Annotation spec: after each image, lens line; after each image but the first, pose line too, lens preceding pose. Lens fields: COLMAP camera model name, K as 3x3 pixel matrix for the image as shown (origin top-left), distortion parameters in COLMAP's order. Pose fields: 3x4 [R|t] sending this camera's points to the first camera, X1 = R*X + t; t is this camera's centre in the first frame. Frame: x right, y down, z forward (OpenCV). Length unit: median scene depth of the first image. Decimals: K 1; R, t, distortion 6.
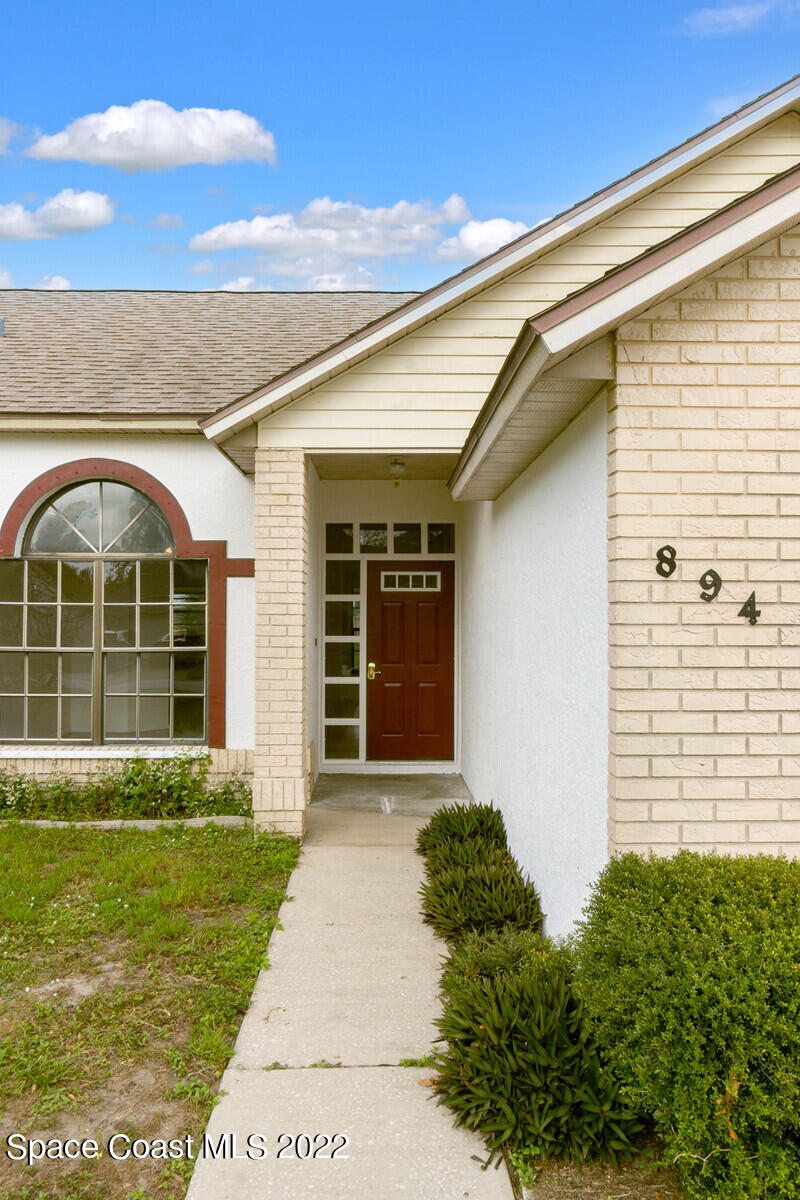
lens RADIAL K [[921.5, 0, 400.0], [0, 921.5, 600.0], [0, 0, 1]] dist [0.000818, 0.000114]
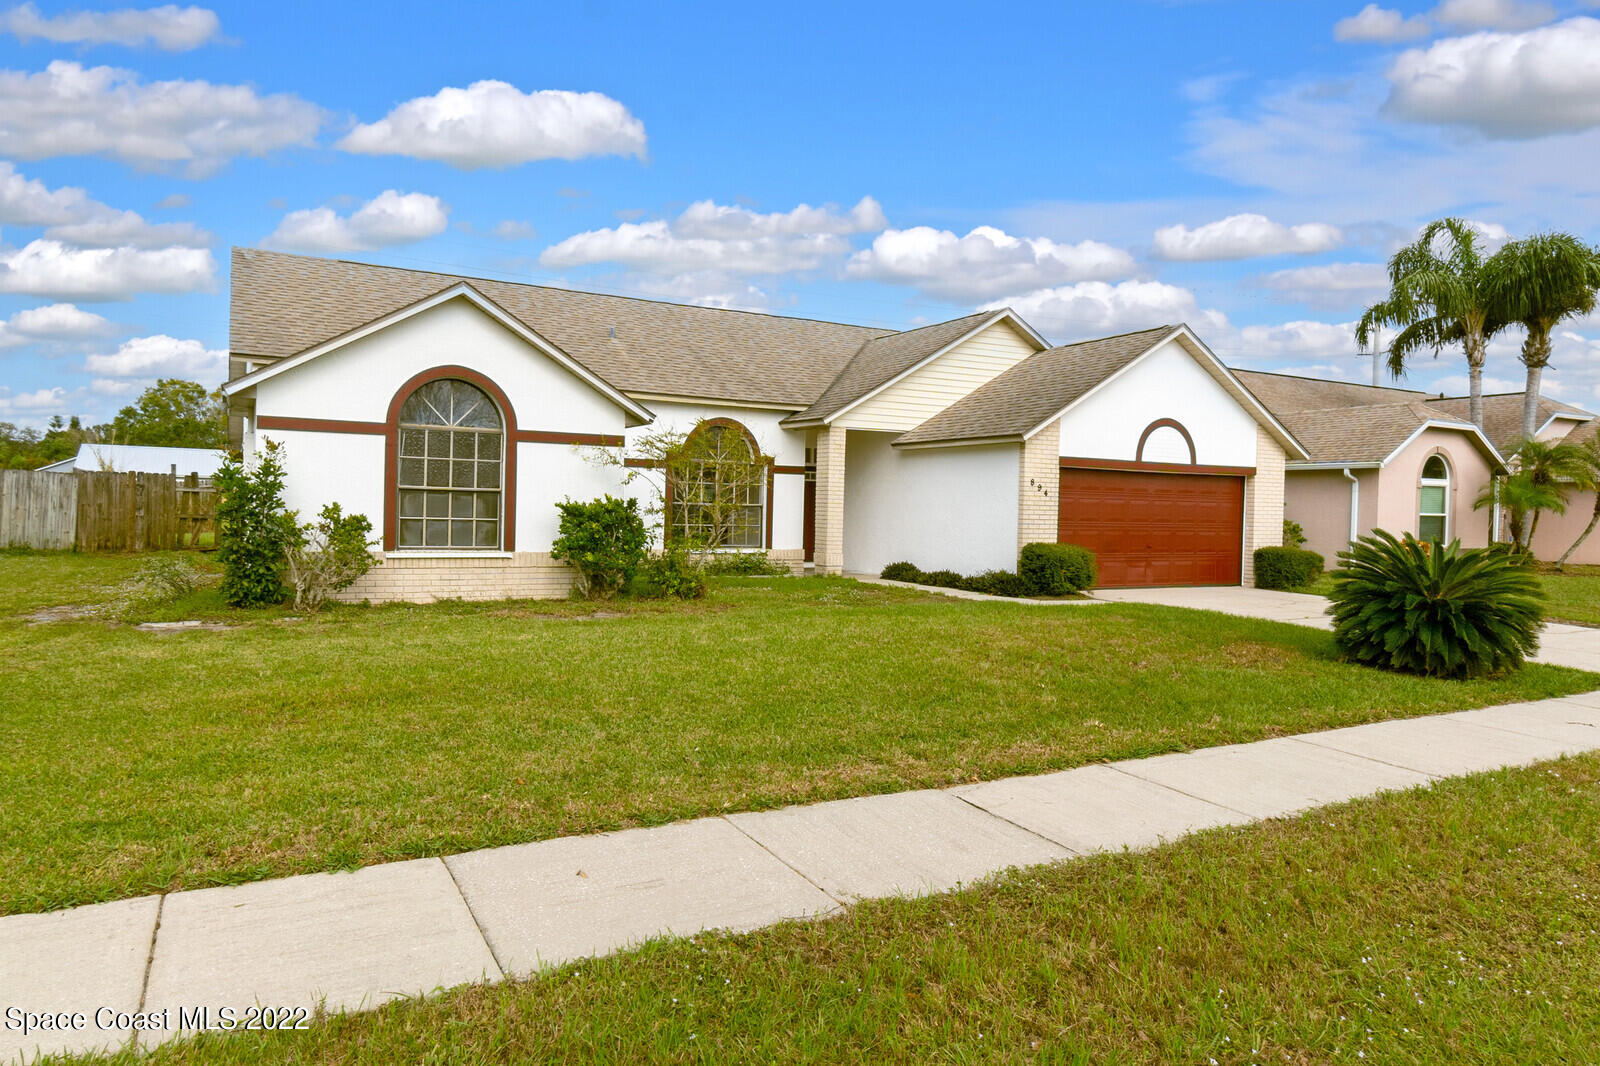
lens RADIAL K [[1010.9, 0, 800.0], [0, 1010.9, 533.0], [0, 0, 1]] dist [0.001628, 0.001029]
pose [[0.885873, 0.004559, 0.463905, -1.261863], [-0.028894, 0.998553, 0.045362, 0.006716], [-0.463027, -0.053589, 0.884723, -1.208536]]
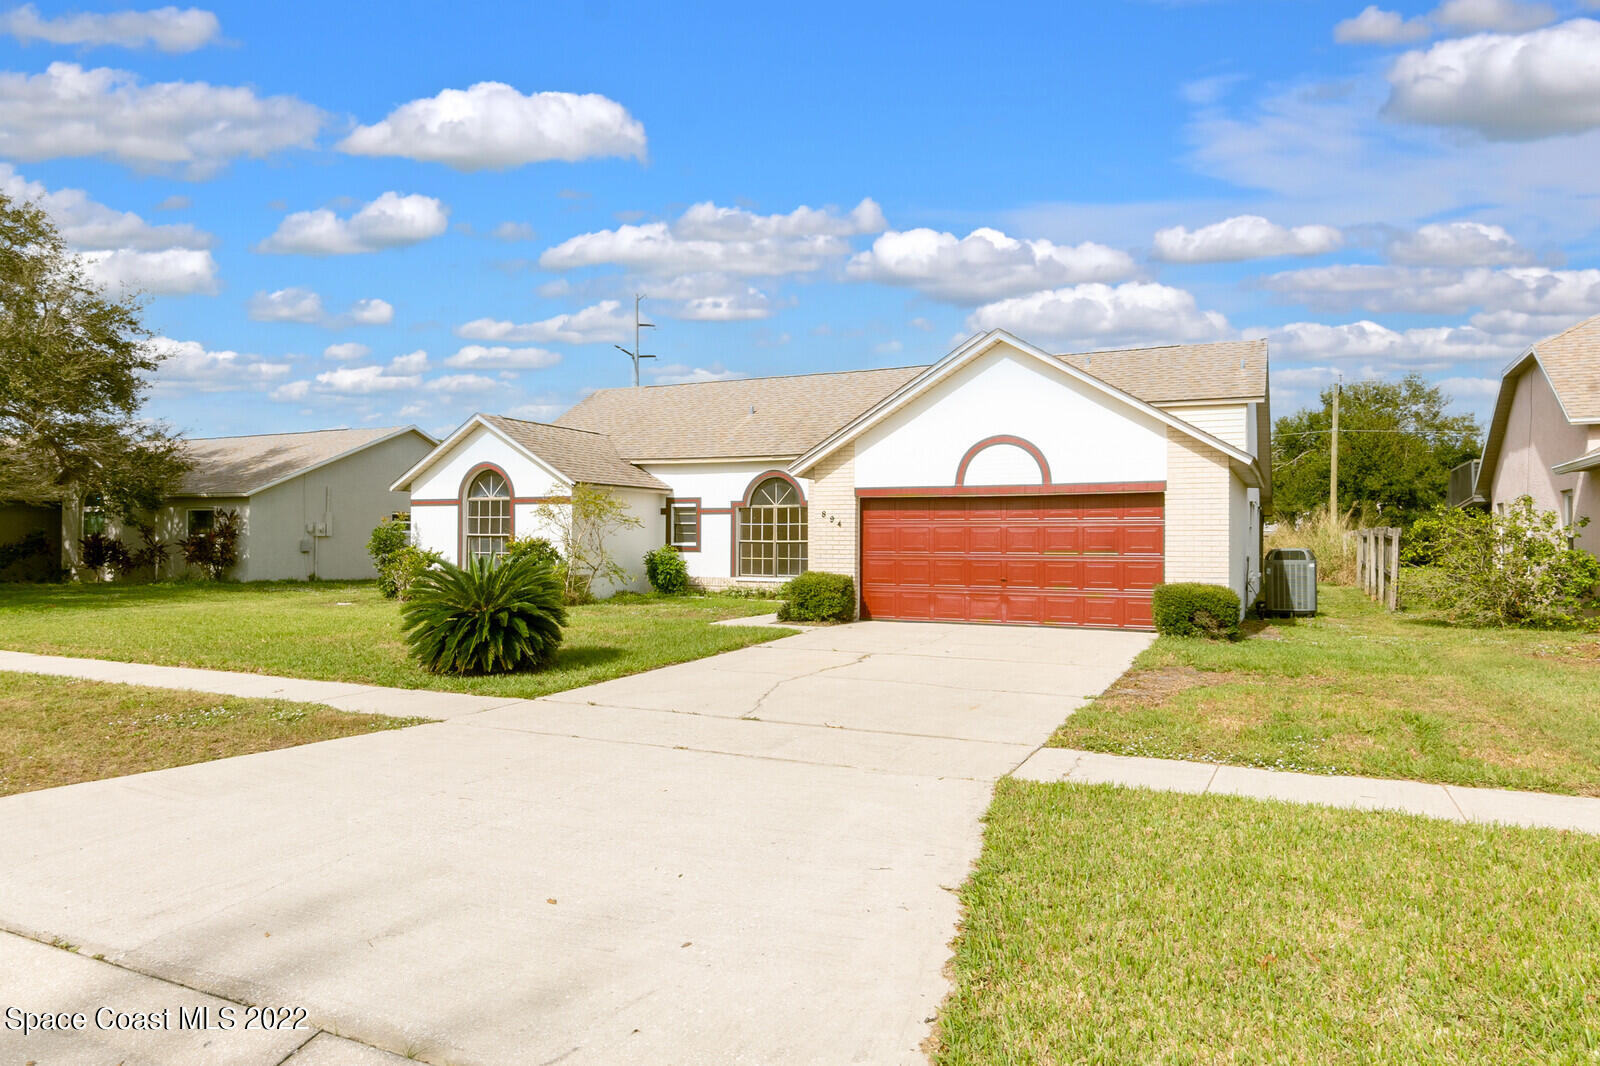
lens RADIAL K [[1010.9, 0, 800.0], [0, 1010.9, 533.0], [0, 0, 1]] dist [0.001628, 0.001029]
pose [[0.889149, -0.003232, -0.457606, 1.070198], [0.008305, 0.999924, 0.009074, 0.002765], [0.457542, -0.011868, 0.889109, -1.560087]]
